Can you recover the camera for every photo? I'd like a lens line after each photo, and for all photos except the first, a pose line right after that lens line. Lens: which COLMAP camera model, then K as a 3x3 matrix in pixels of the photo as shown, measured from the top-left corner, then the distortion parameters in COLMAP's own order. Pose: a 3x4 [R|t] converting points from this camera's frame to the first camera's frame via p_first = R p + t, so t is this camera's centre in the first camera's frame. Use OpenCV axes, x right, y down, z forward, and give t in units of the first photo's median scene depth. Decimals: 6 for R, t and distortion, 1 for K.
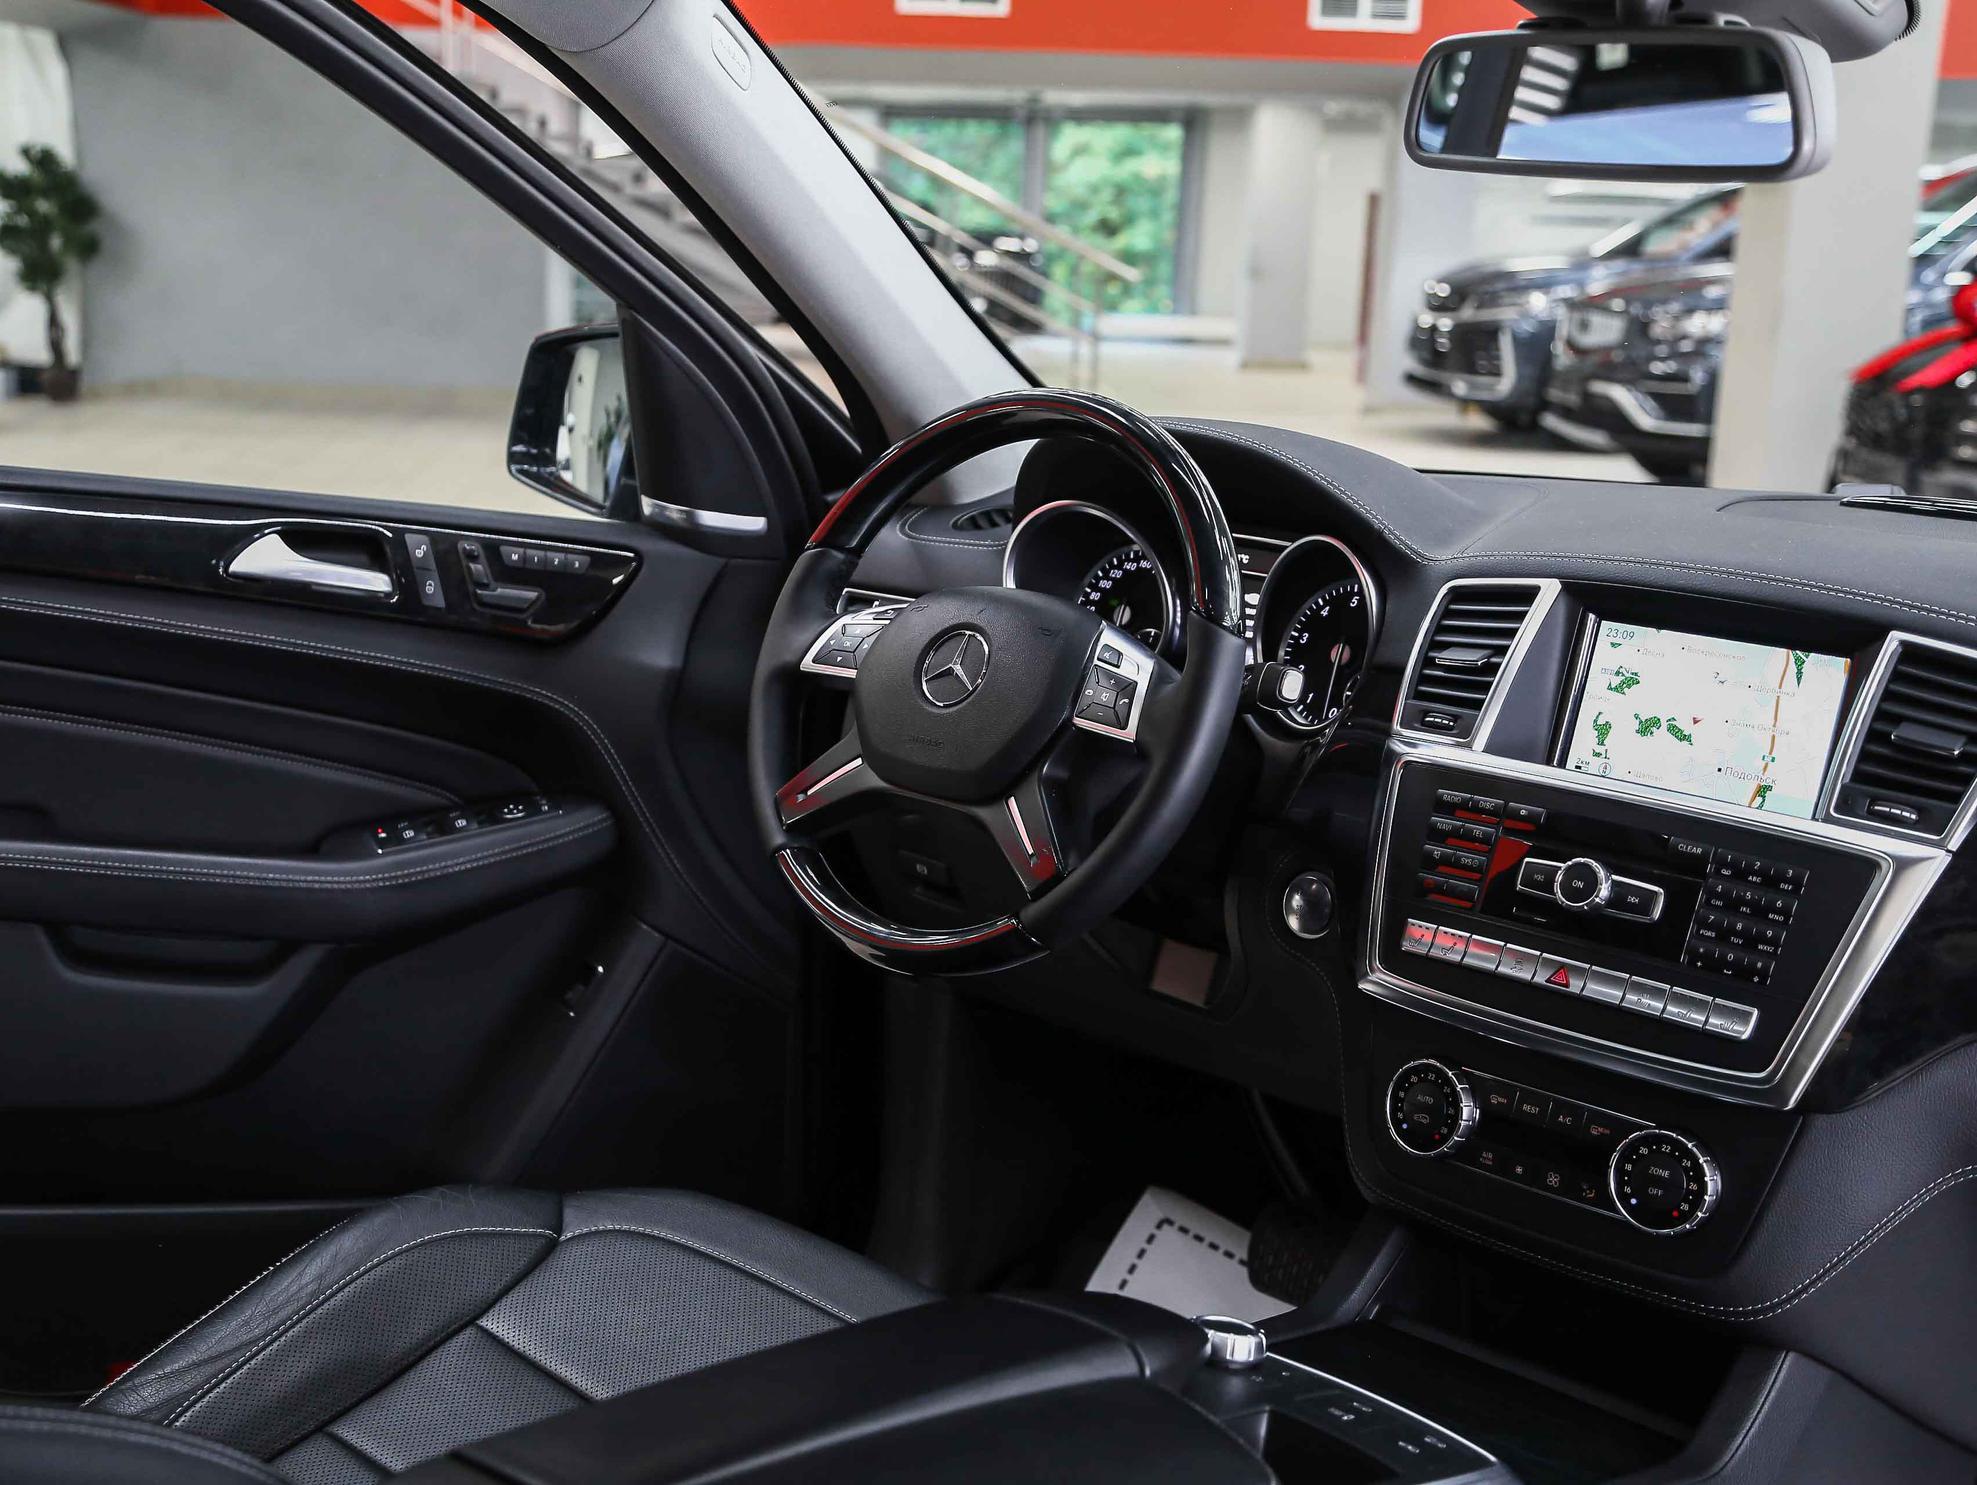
lens RADIAL K [[2591.1, 0, 982.3], [0, 2591.1, 763.4], [0, 0, 1]] dist [0.072515, 0.000000]
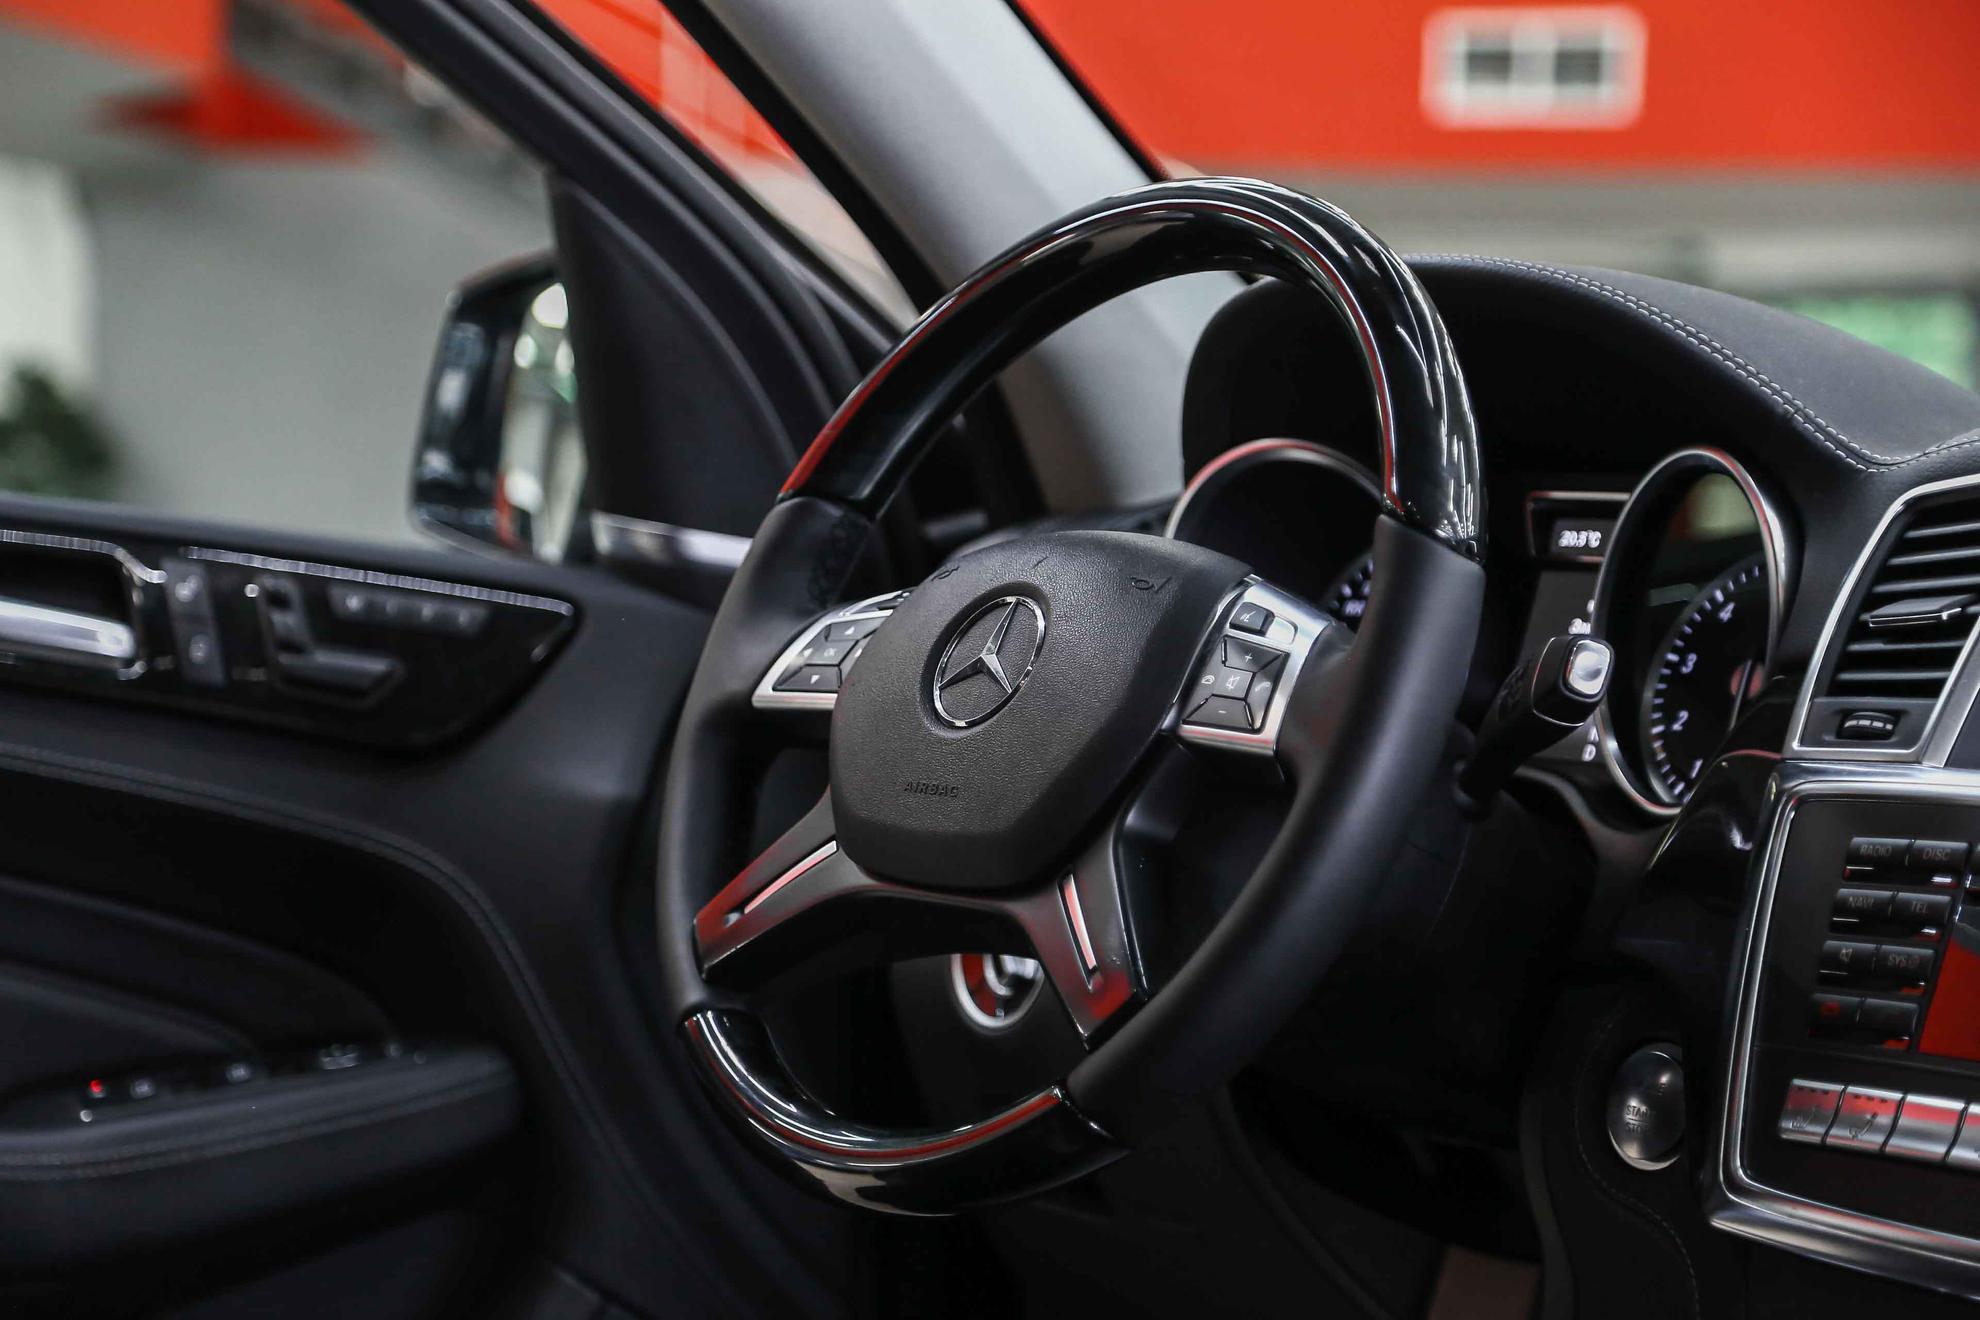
lens RADIAL K [[4467.5, 0, 991.5], [0, 4467.5, 671.7], [0, 0, 1]] dist [0.409230, 0.000000]
pose [[0.989026, -0.006289, -0.147609, 0.108811], [-0.020073, 0.984110, -0.176424, 0.111328], [0.146373, 0.177451, 0.973184, 0.060280]]
